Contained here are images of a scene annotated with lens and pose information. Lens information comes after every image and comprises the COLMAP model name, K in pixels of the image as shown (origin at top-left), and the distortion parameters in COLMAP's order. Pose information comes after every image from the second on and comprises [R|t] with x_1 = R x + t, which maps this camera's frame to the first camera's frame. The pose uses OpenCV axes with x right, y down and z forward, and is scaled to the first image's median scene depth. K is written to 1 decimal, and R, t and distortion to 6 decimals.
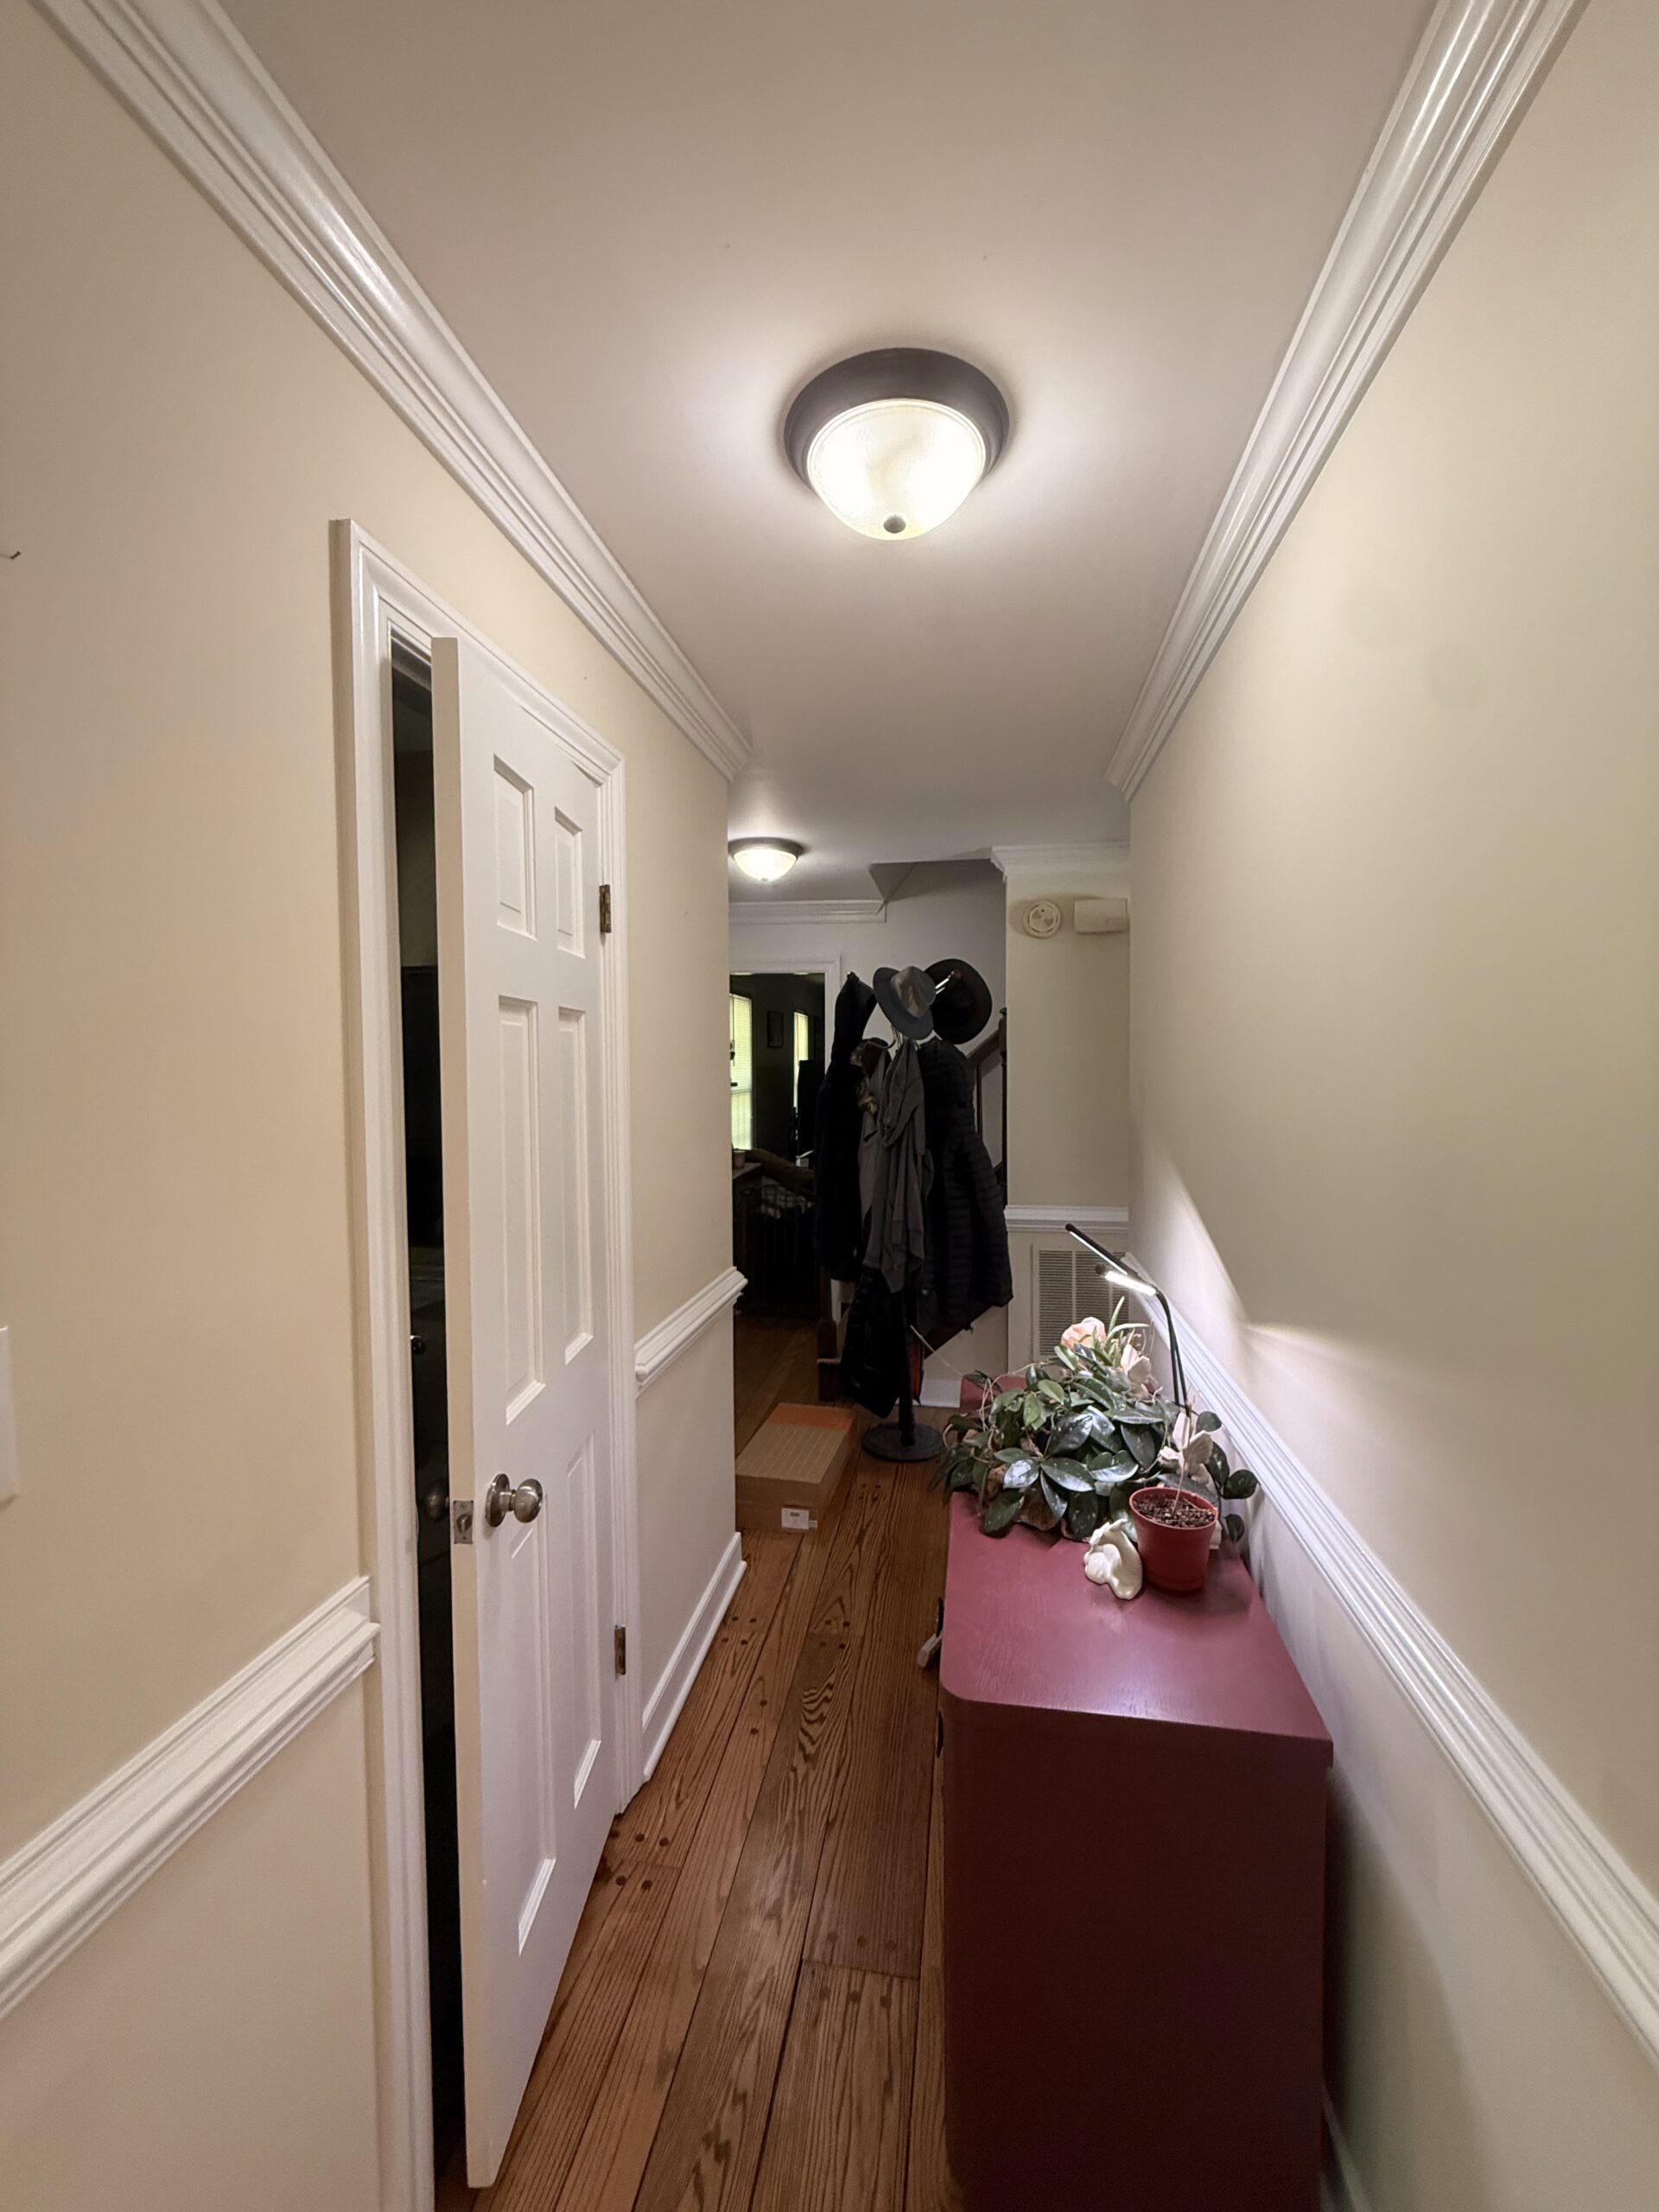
lens RADIAL K [[884.4, 0, 824.3], [0, 884.4, 1103.3], [0, 0, 1]] dist [-0.000751, -0.001481]
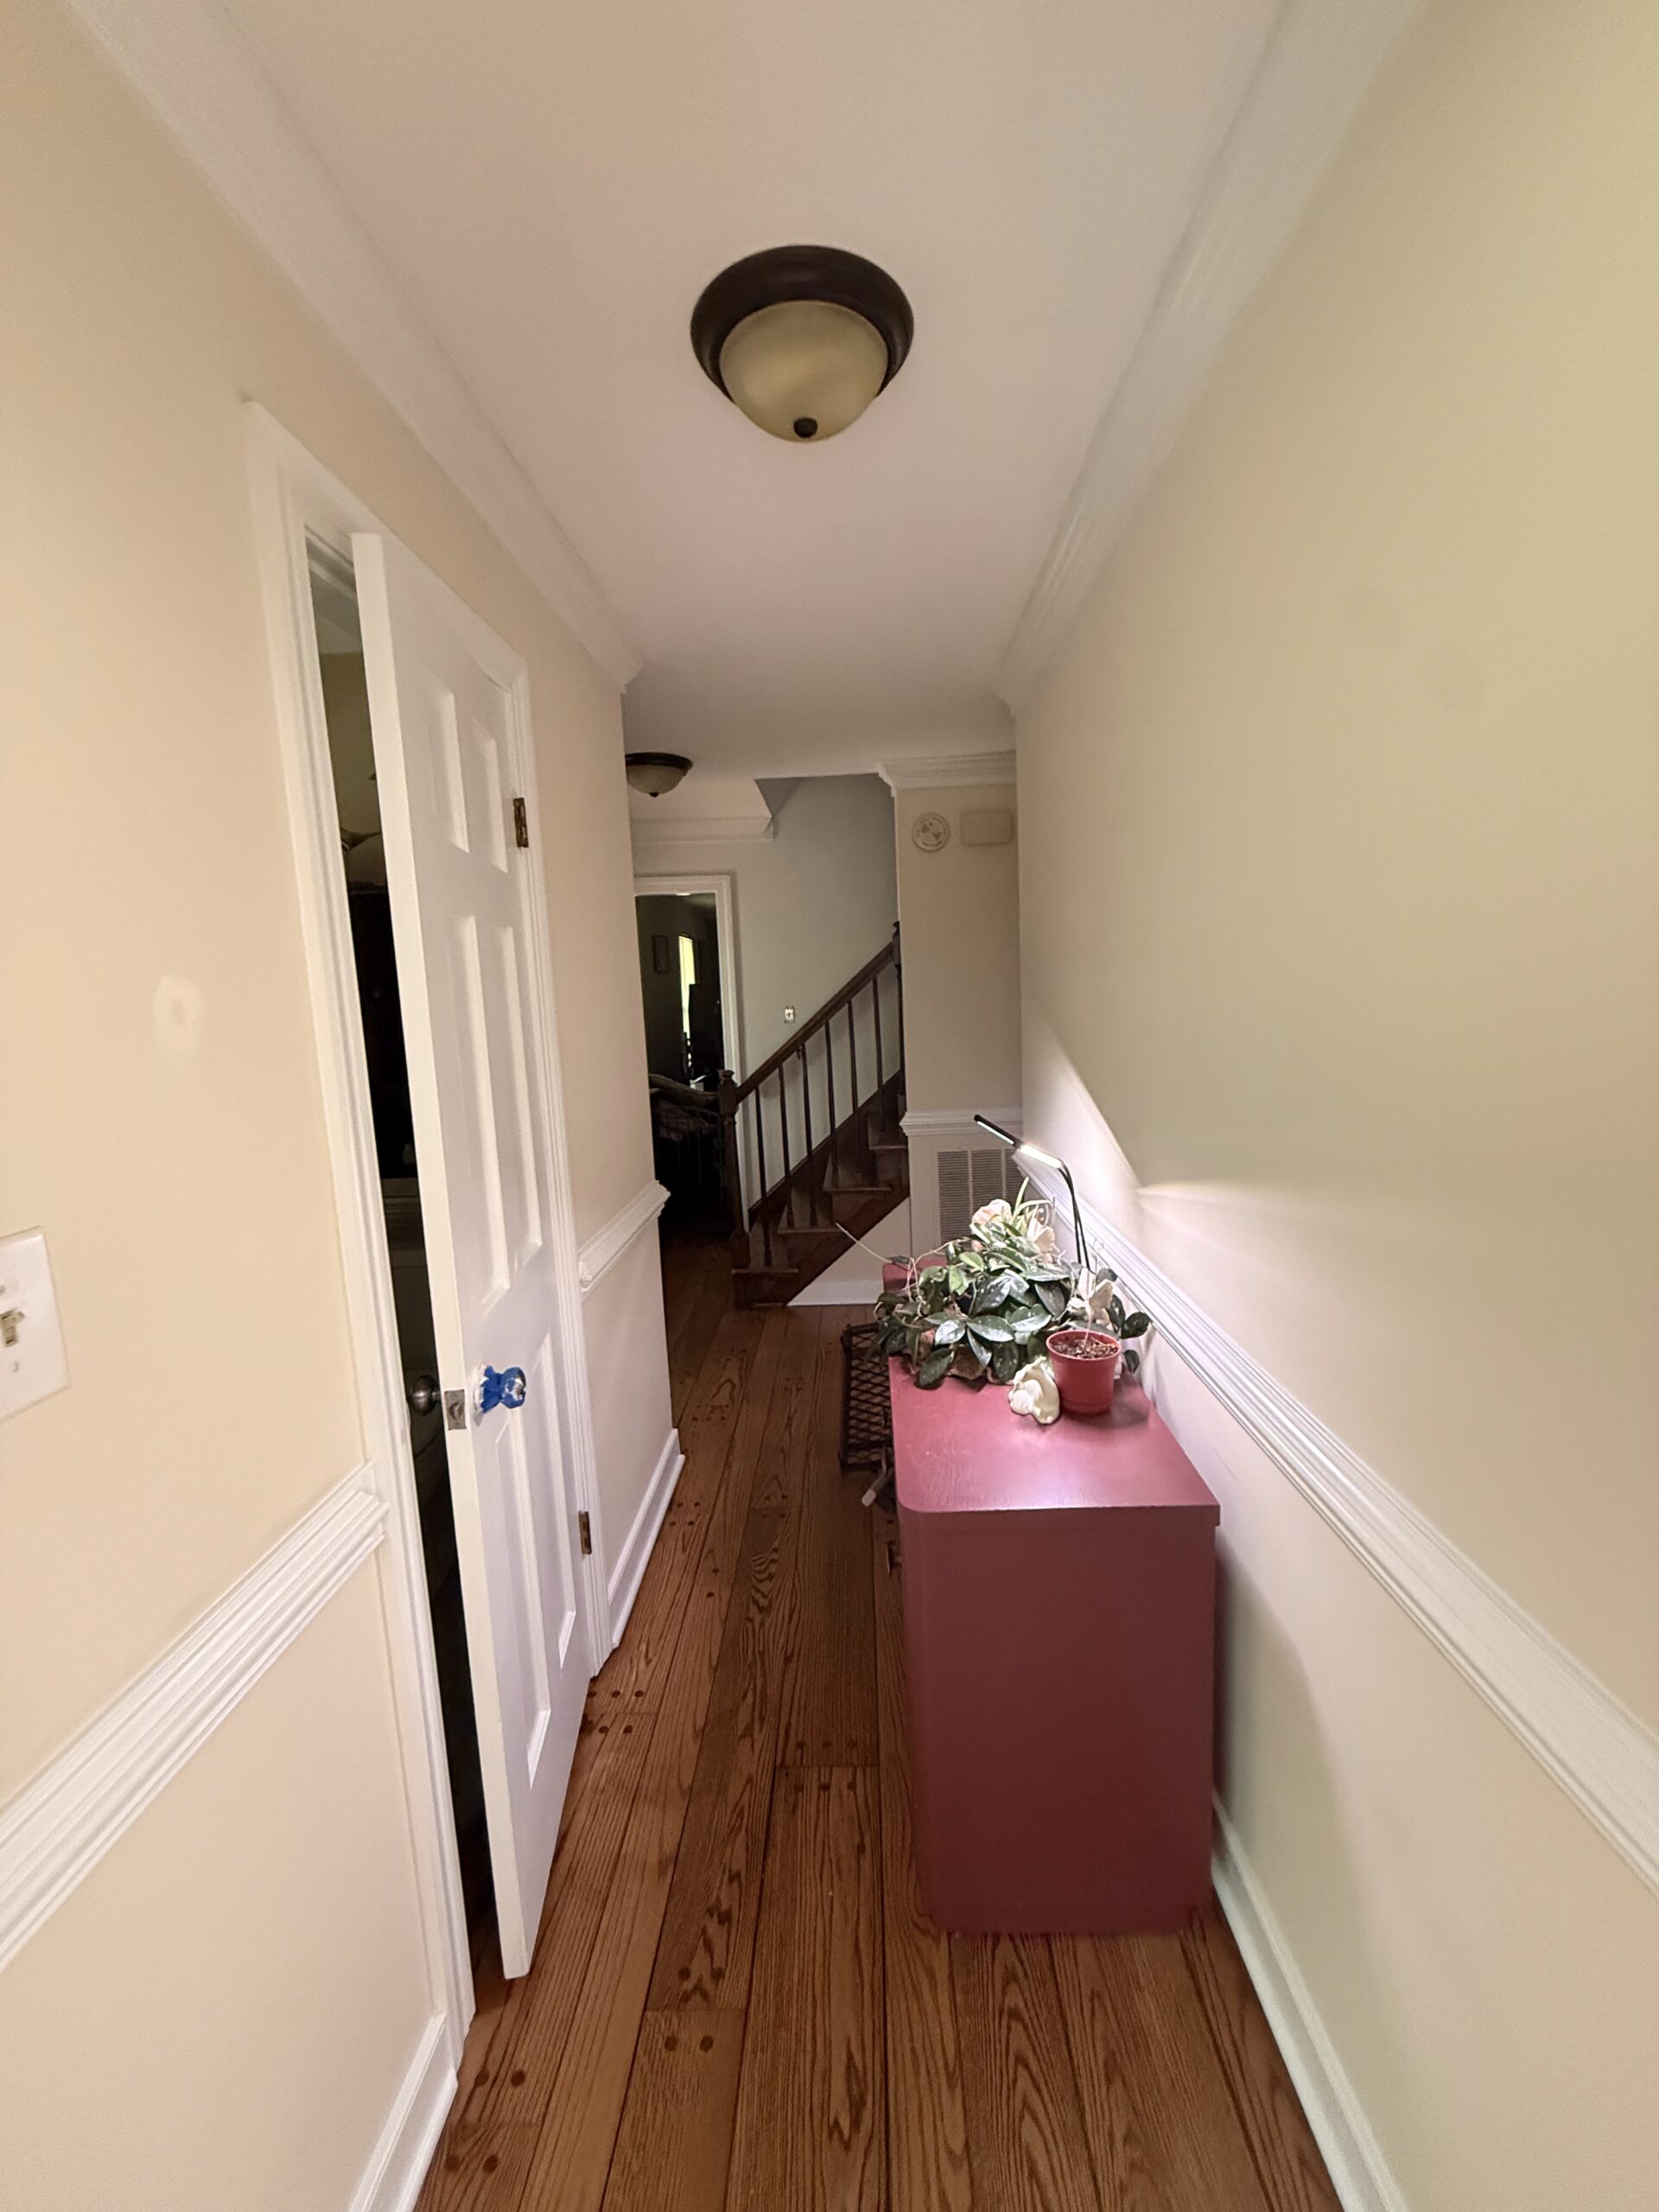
lens RADIAL K [[884.4, 0, 823.1], [0, 884.4, 1106.5], [0, 0, 1]] dist [-0.000751, -0.001481]
pose [[0.990318, -0.055469, 0.127254, -0.057565], [0.044097, 0.994919, 0.090511, 0.022712], [-0.131628, -0.084023, 0.987732, -0.056007]]
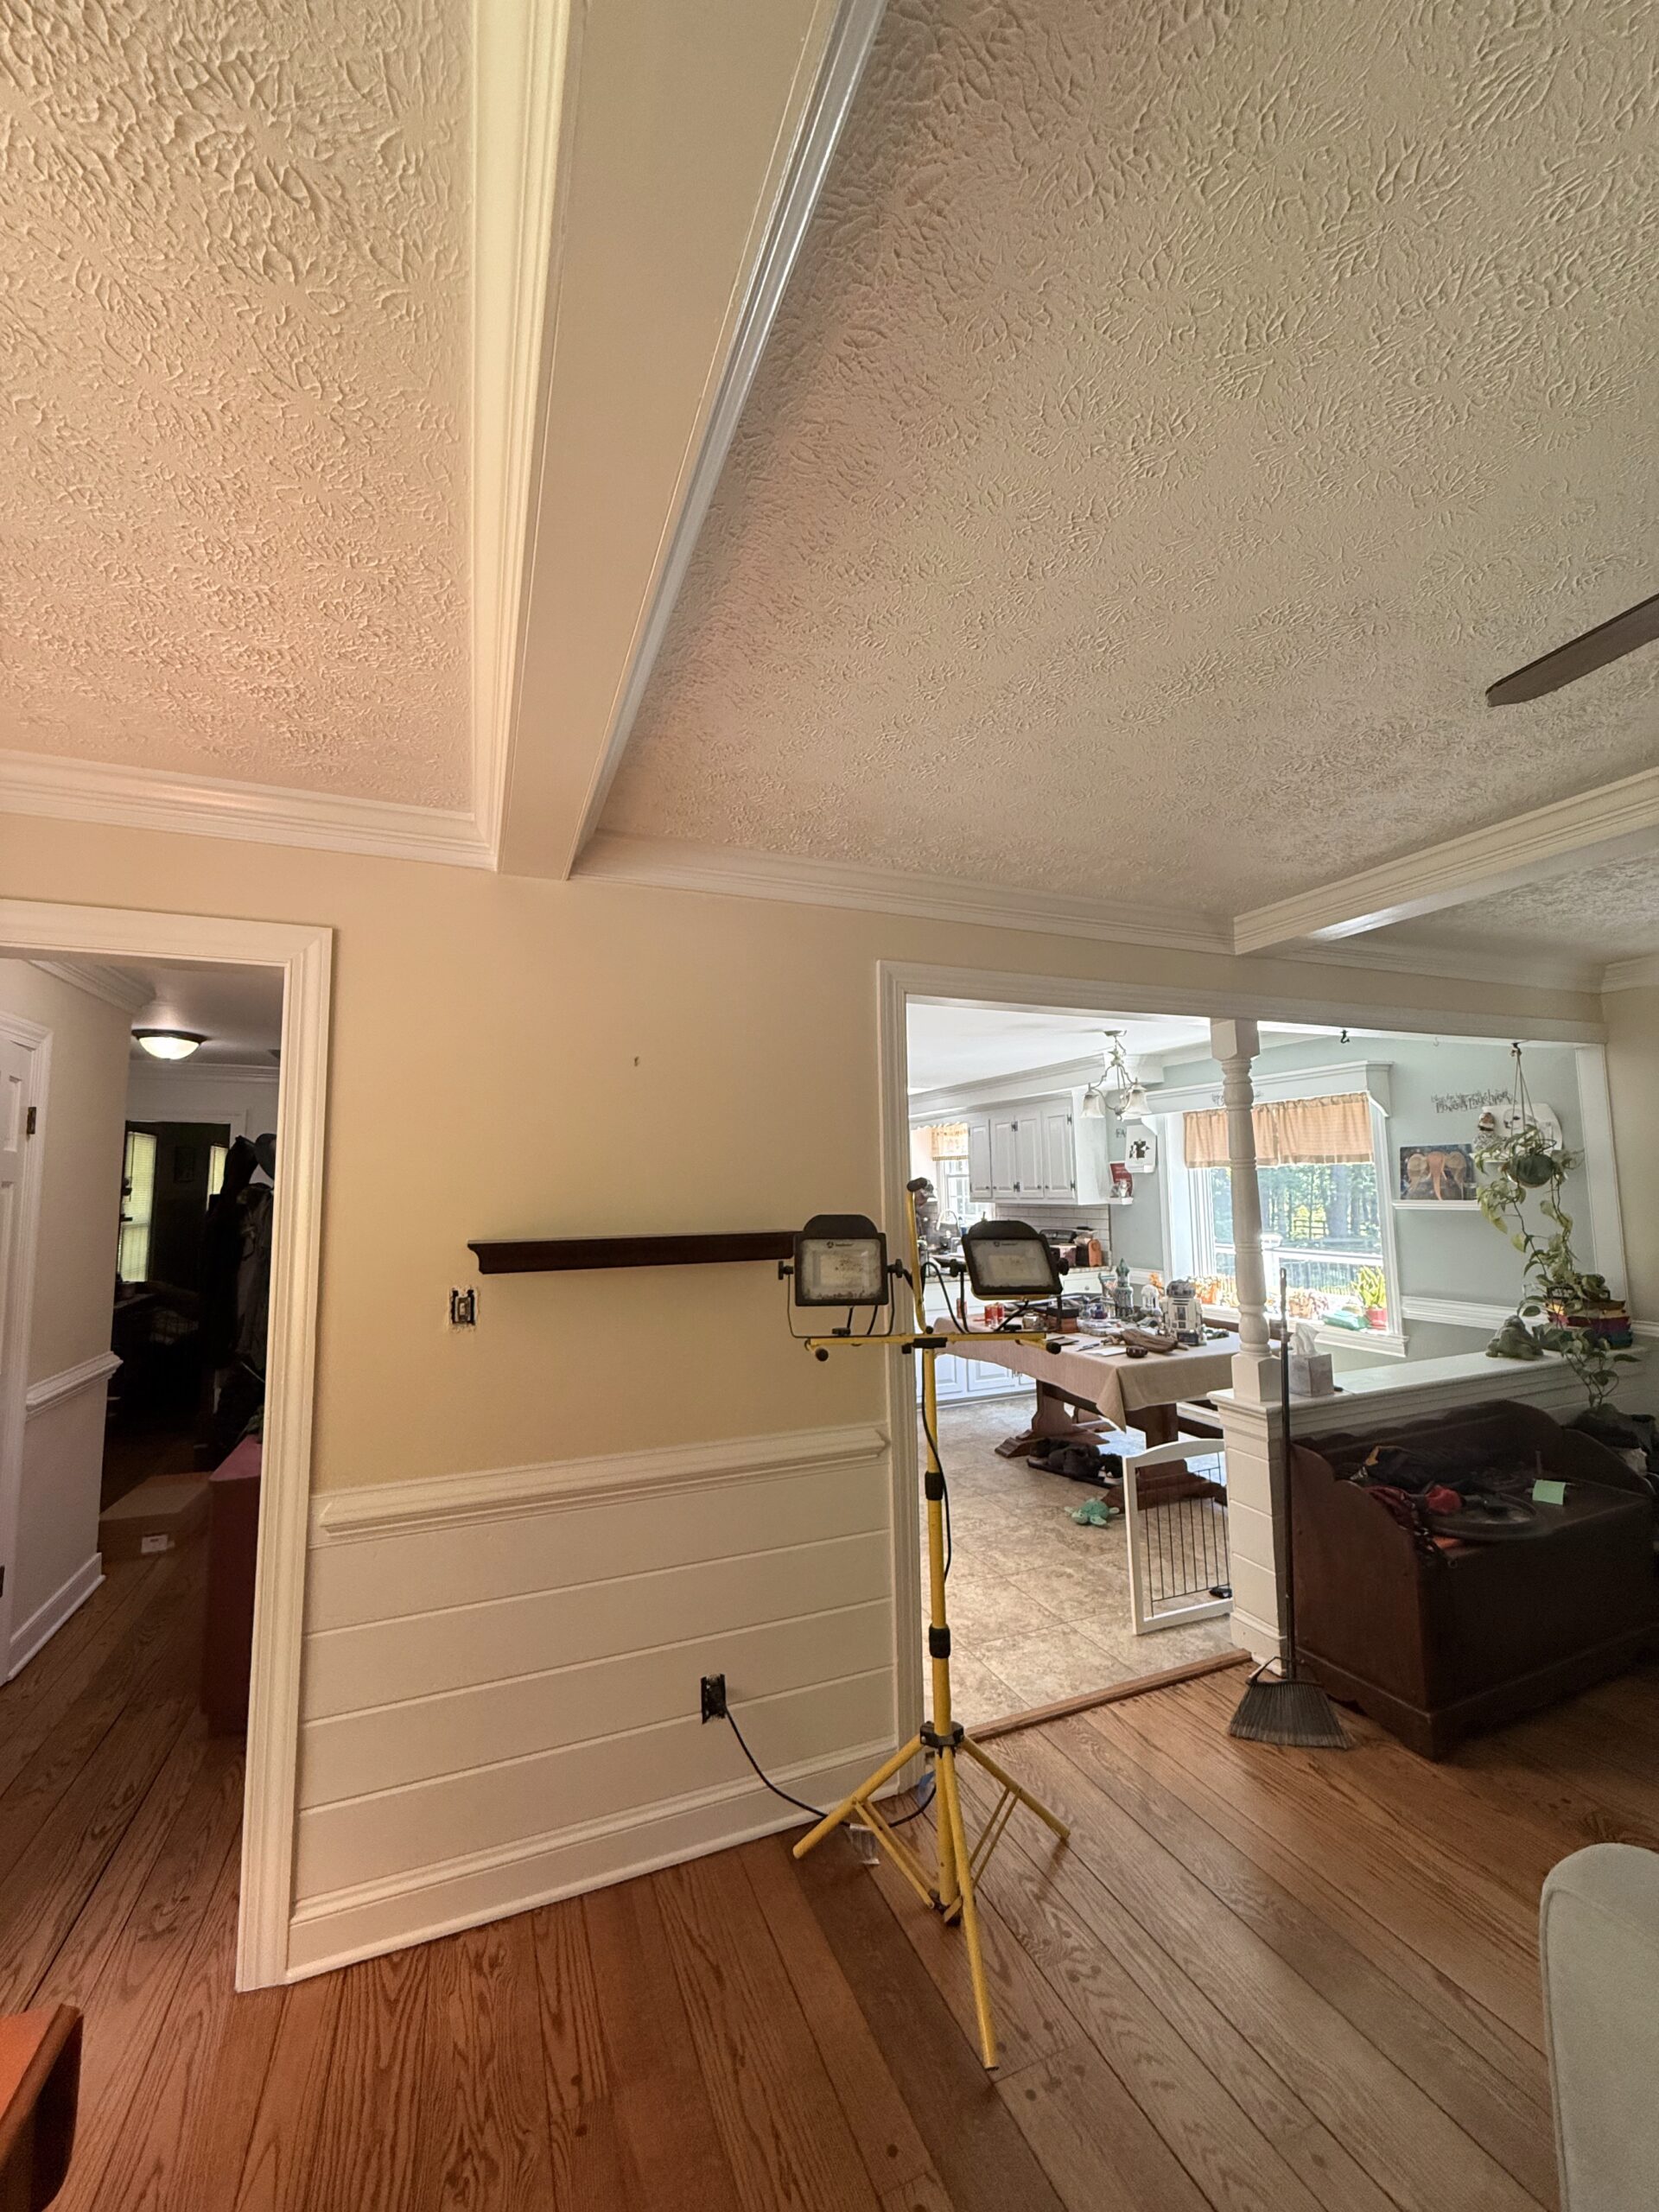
lens RADIAL K [[884.4, 0, 835.4], [0, 884.4, 1102.0], [0, 0, 1]] dist [-0.000751, -0.001481]
pose [[0.845421, 0.049254, 0.531825, 0.167662], [0.027300, 0.990452, -0.135127, 0.021571], [-0.533403, 0.128758, 0.836004, -1.340044]]
